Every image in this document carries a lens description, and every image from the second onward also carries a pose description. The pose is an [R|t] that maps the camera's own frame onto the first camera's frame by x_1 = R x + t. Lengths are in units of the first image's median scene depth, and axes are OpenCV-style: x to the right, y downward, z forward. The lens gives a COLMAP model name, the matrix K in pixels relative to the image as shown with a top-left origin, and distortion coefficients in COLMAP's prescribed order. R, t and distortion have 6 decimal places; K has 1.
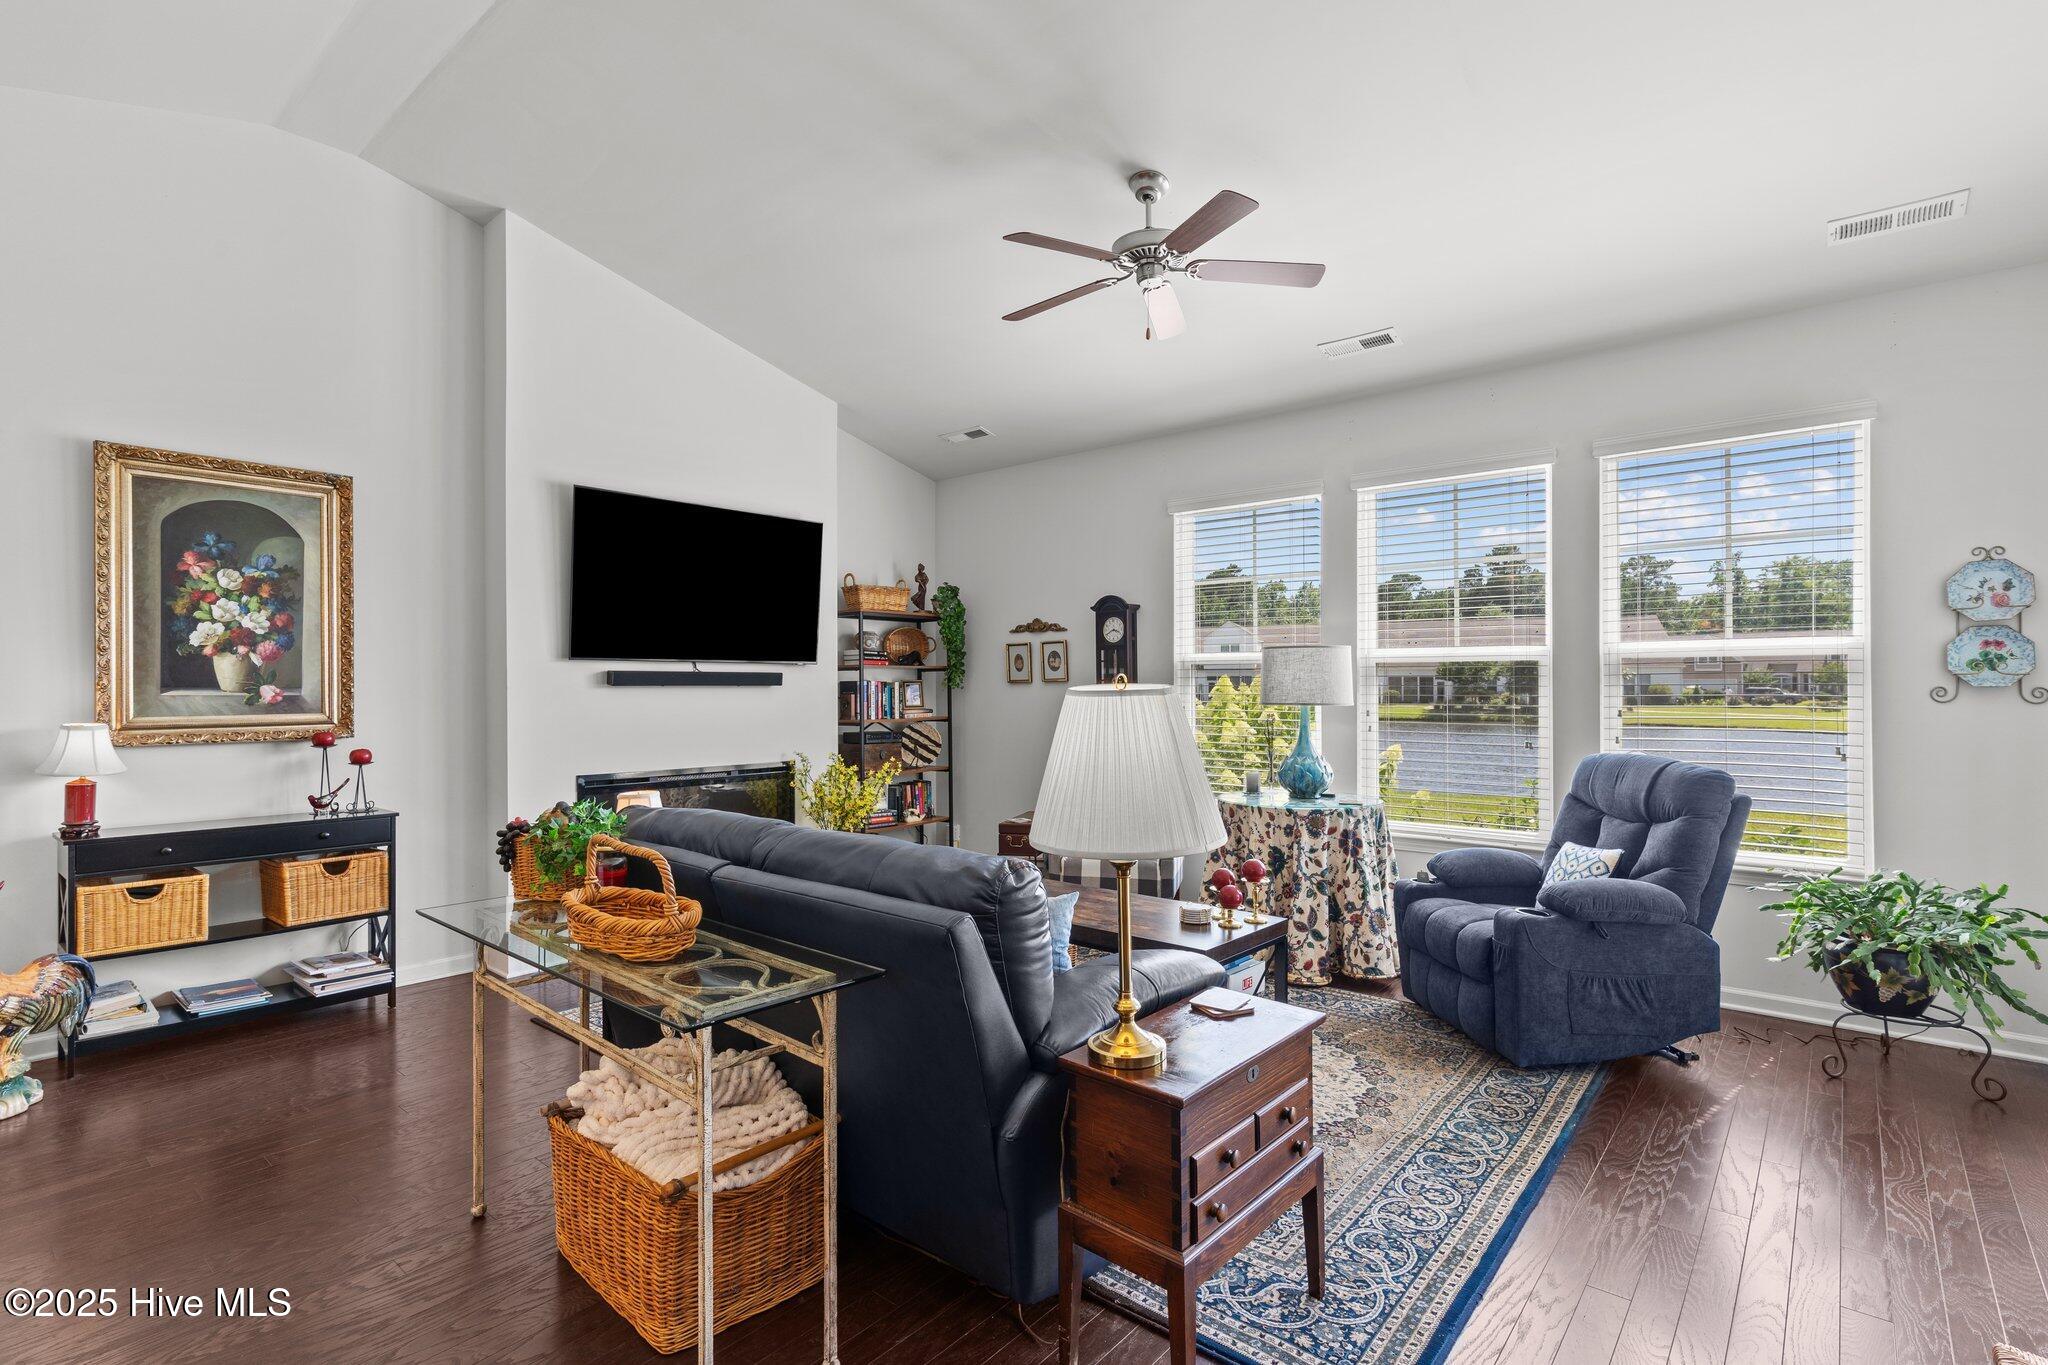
lens RADIAL K [[985.0, 0, 1022.2], [0, 985.0, 669.5], [0, 0, 1]] dist [0.000833, 0.000781]
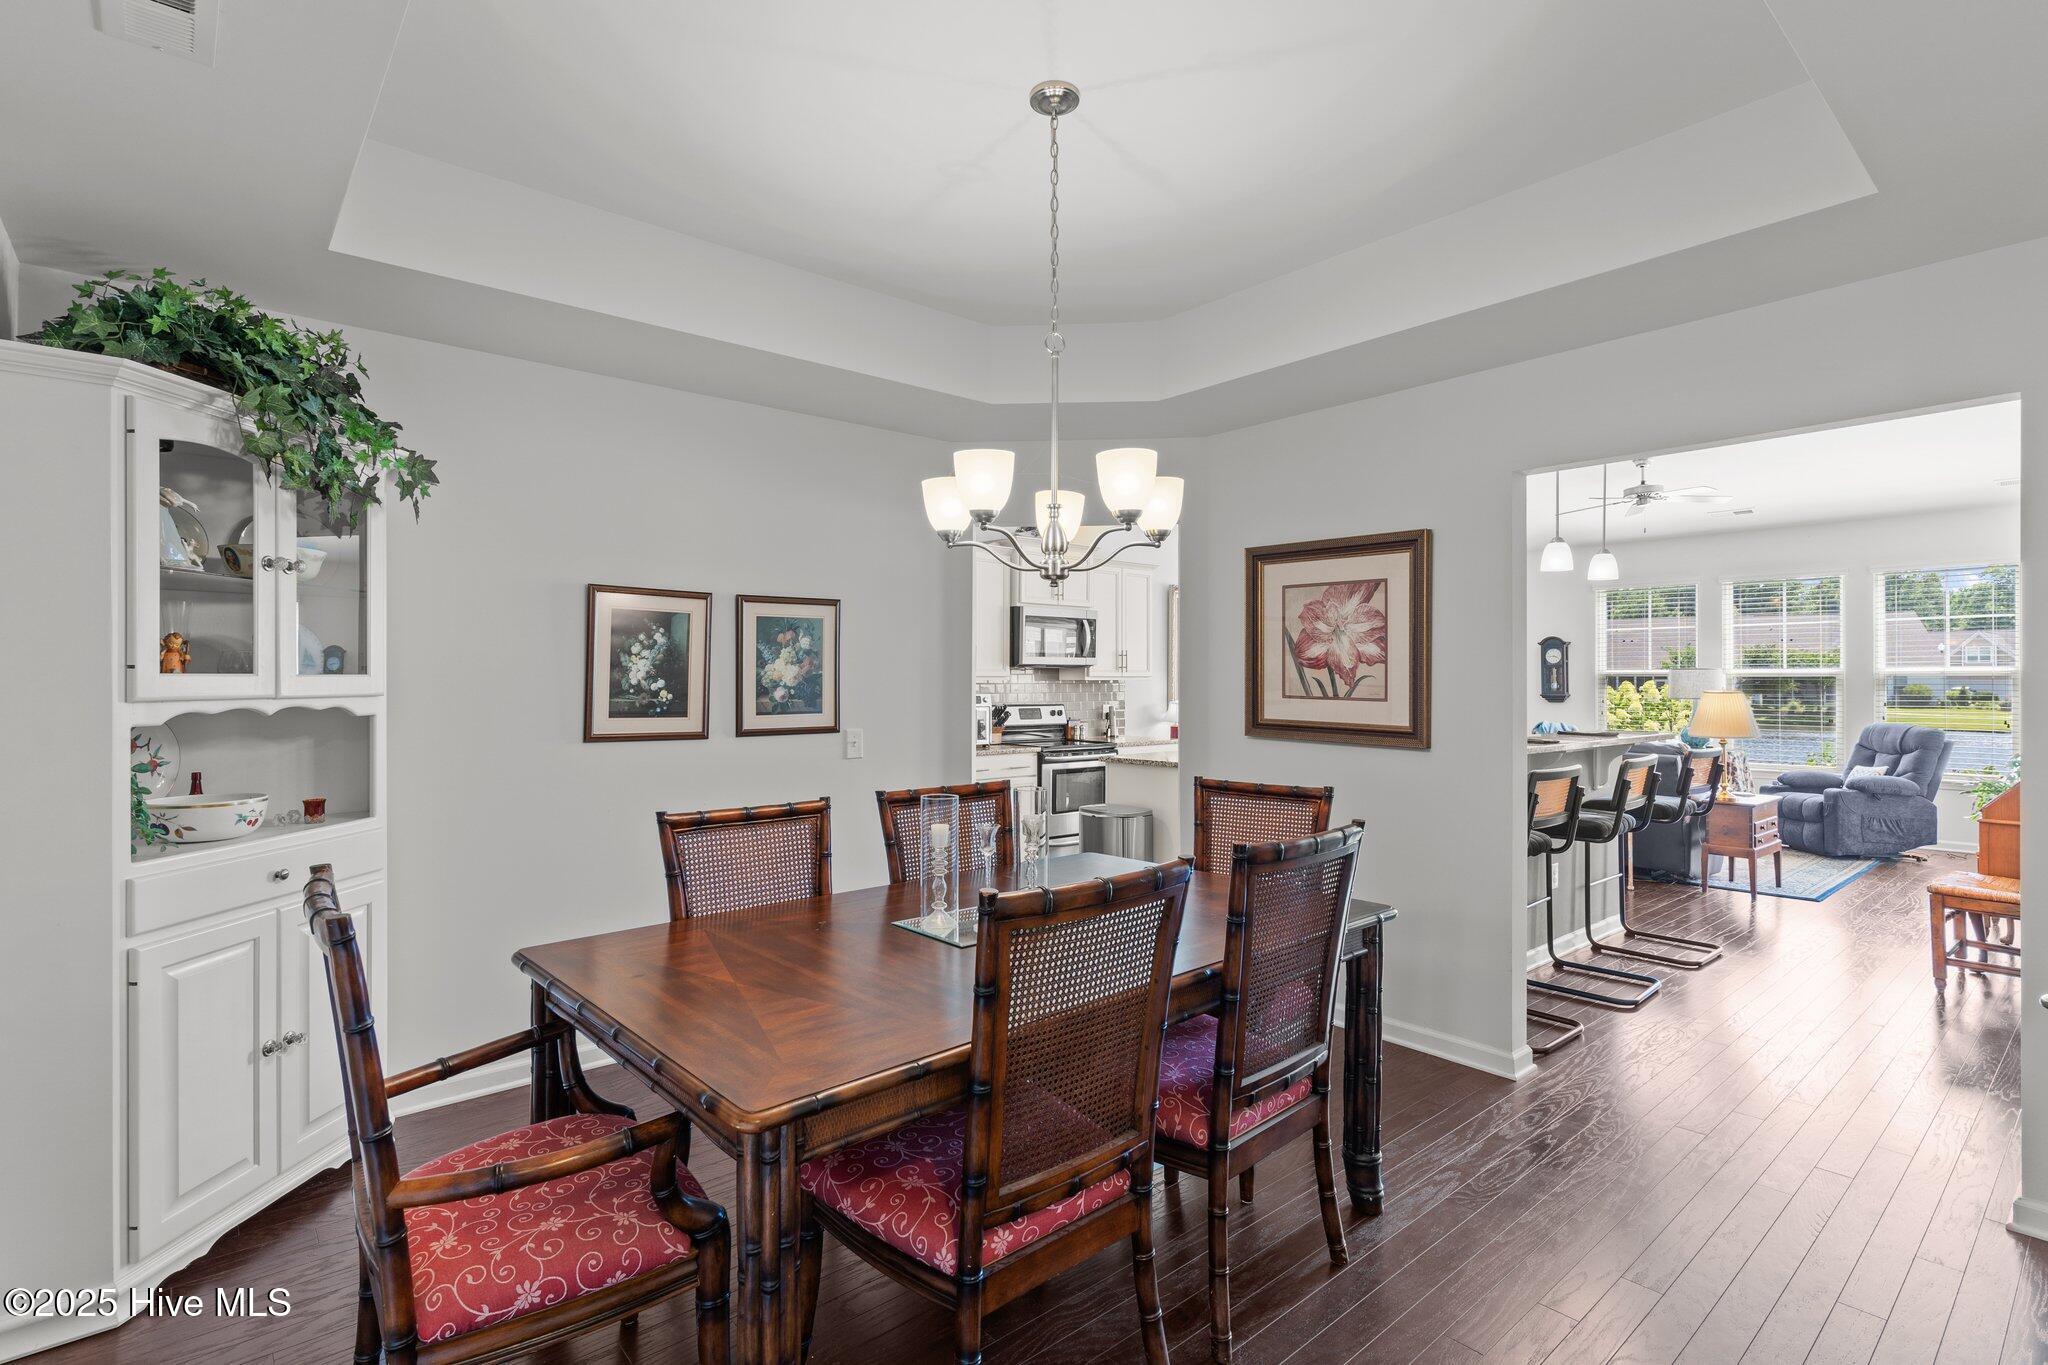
lens RADIAL K [[985.0, 0, 1022.2], [0, 985.0, 669.5], [0, 0, 1]] dist [0.000833, 0.000781]
pose [[0.986865, 0.003557, -0.161506, -0.883016], [-0.003415, 0.999994, 0.001153, -0.024729], [0.161510, -0.000587, 0.986871, -1.389445]]
